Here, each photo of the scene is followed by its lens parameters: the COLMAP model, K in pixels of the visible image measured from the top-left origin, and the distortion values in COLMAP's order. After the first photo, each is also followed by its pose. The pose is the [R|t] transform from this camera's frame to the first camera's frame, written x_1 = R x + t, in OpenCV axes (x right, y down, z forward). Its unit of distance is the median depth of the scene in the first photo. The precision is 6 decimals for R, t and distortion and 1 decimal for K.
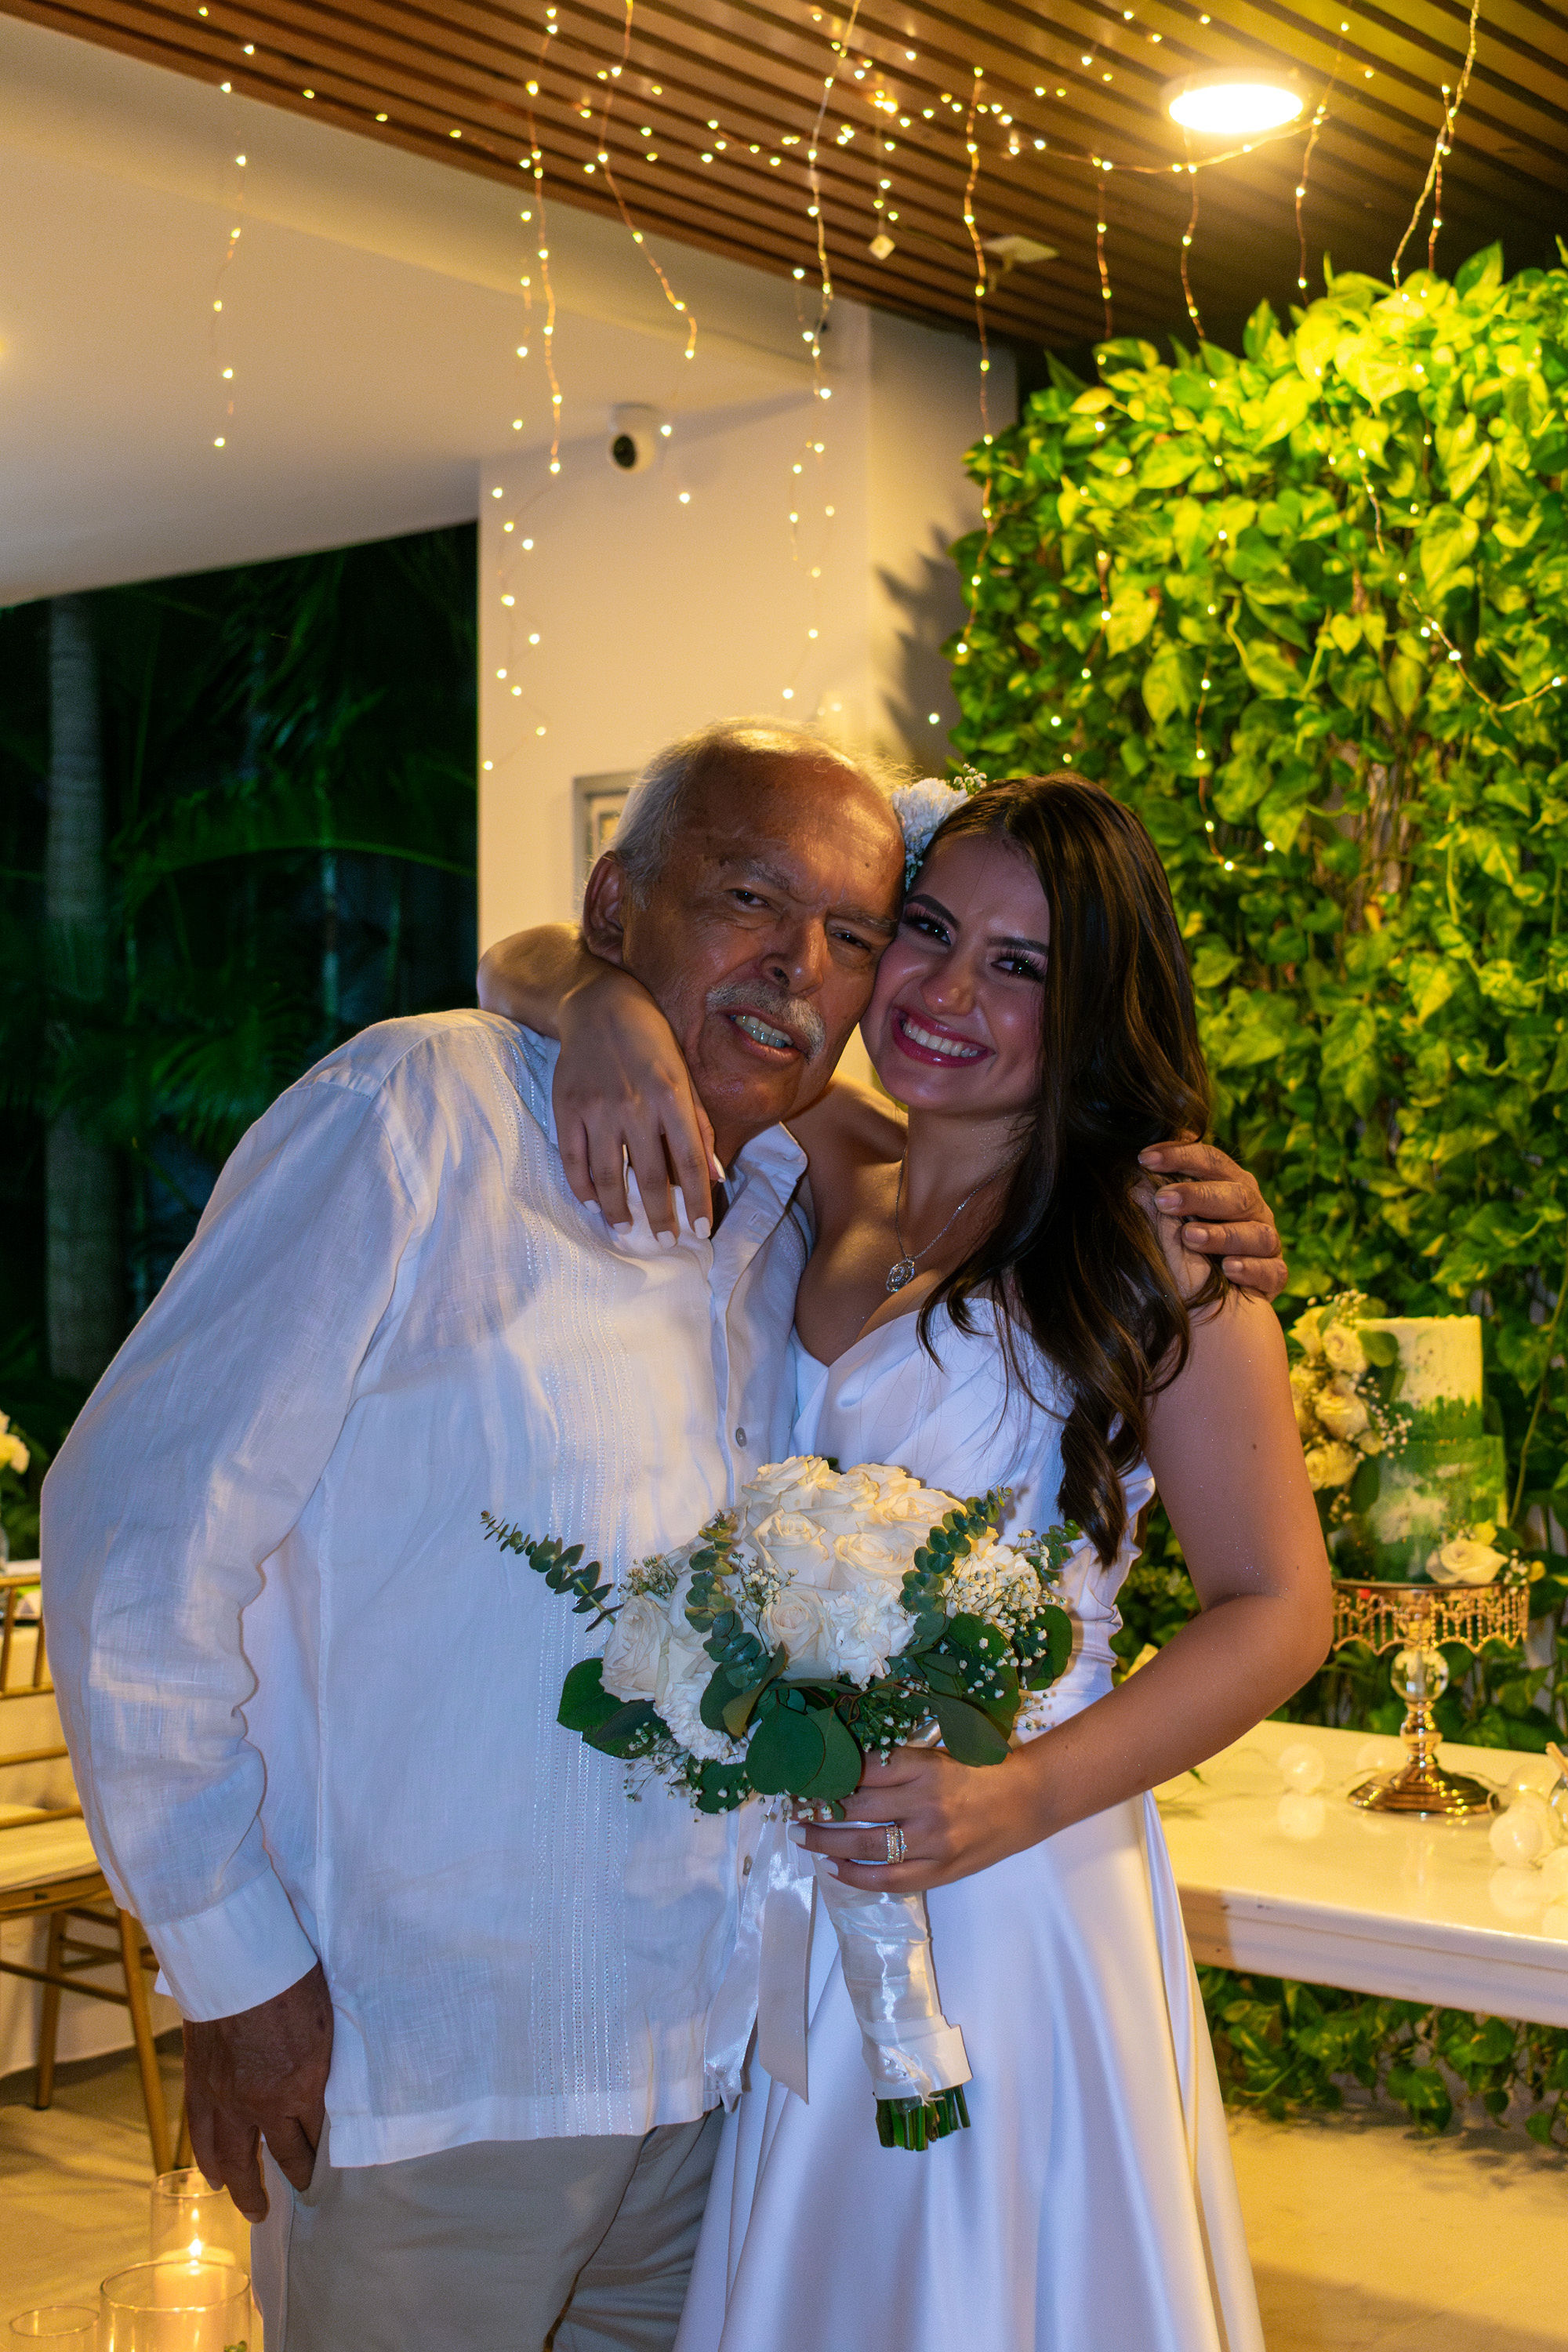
lens RADIAL K [[3253.0, 0, 775.9], [0, 3253.0, 1092.7], [0, 0, 1]] dist [0.007533, -0.104177]
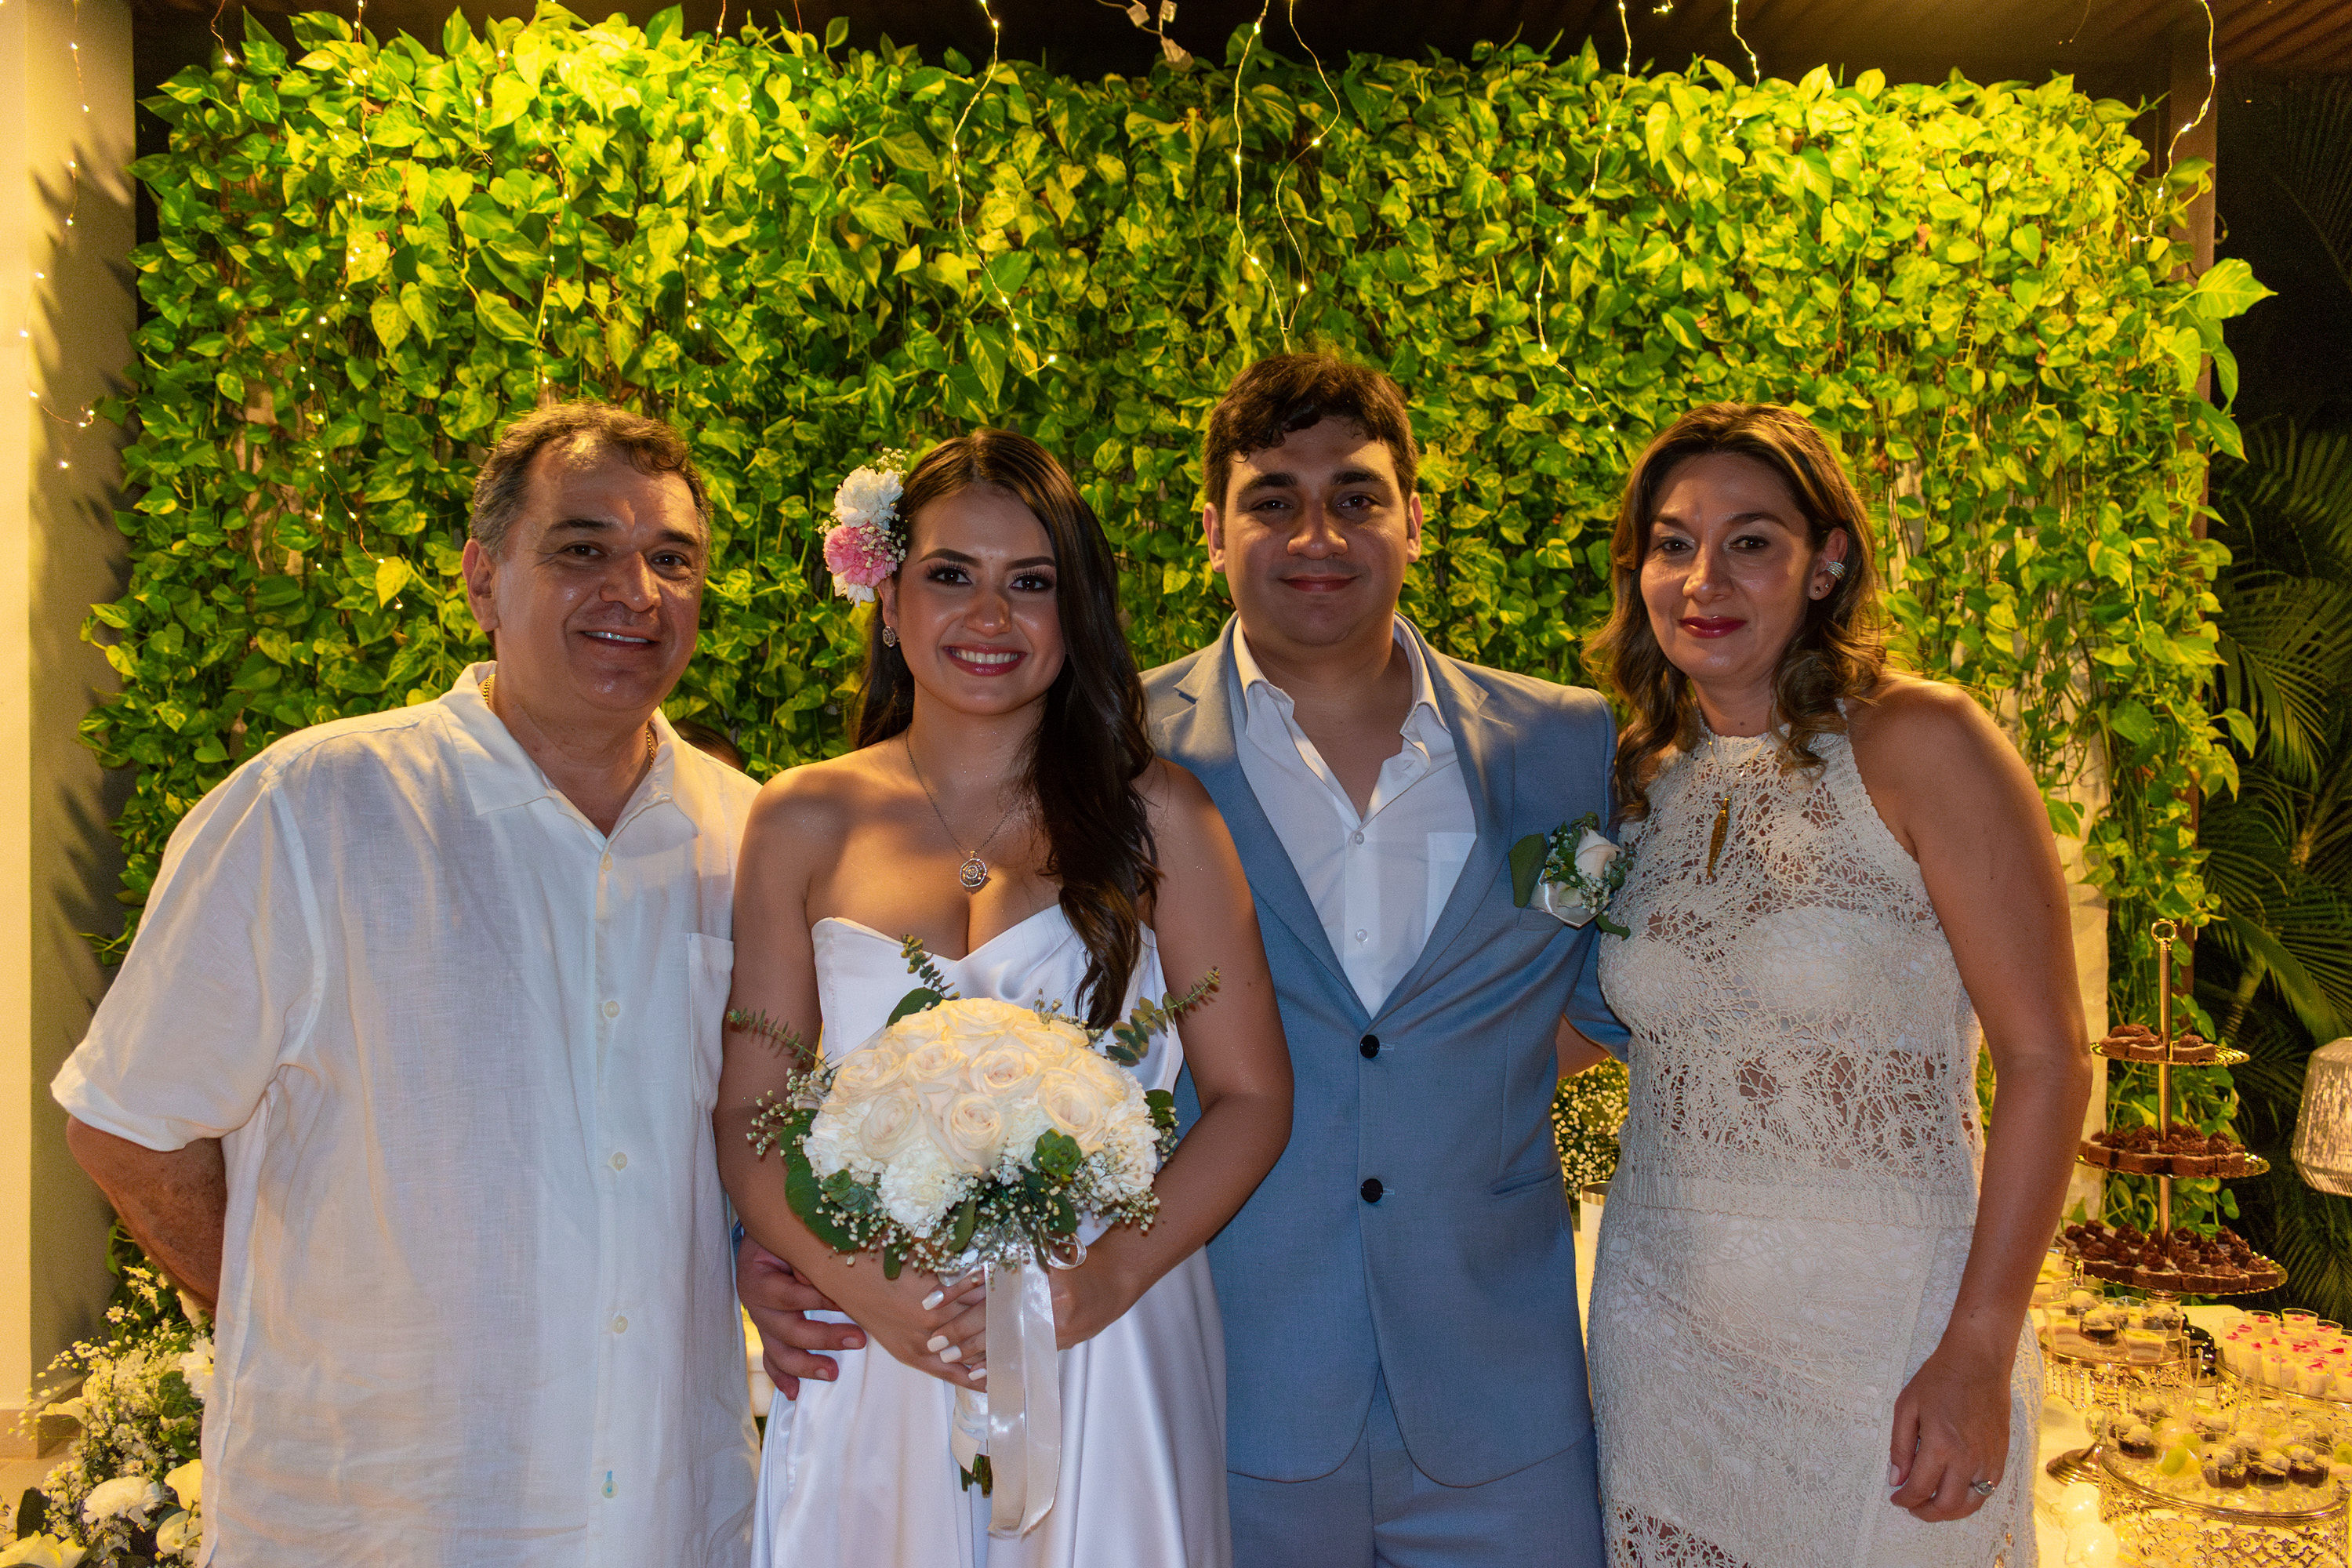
lens RADIAL K [[2107.4, 0, 1174.6], [0, 2107.4, 794.0], [0, 0, 1]] dist [0.004879, -0.008955]
pose [[0.731269, -0.013599, 0.681954, -0.203762], [-0.029227, 0.998258, 0.051247, 0.000564], [-0.681463, -0.057407, 0.729598, 0.241312]]
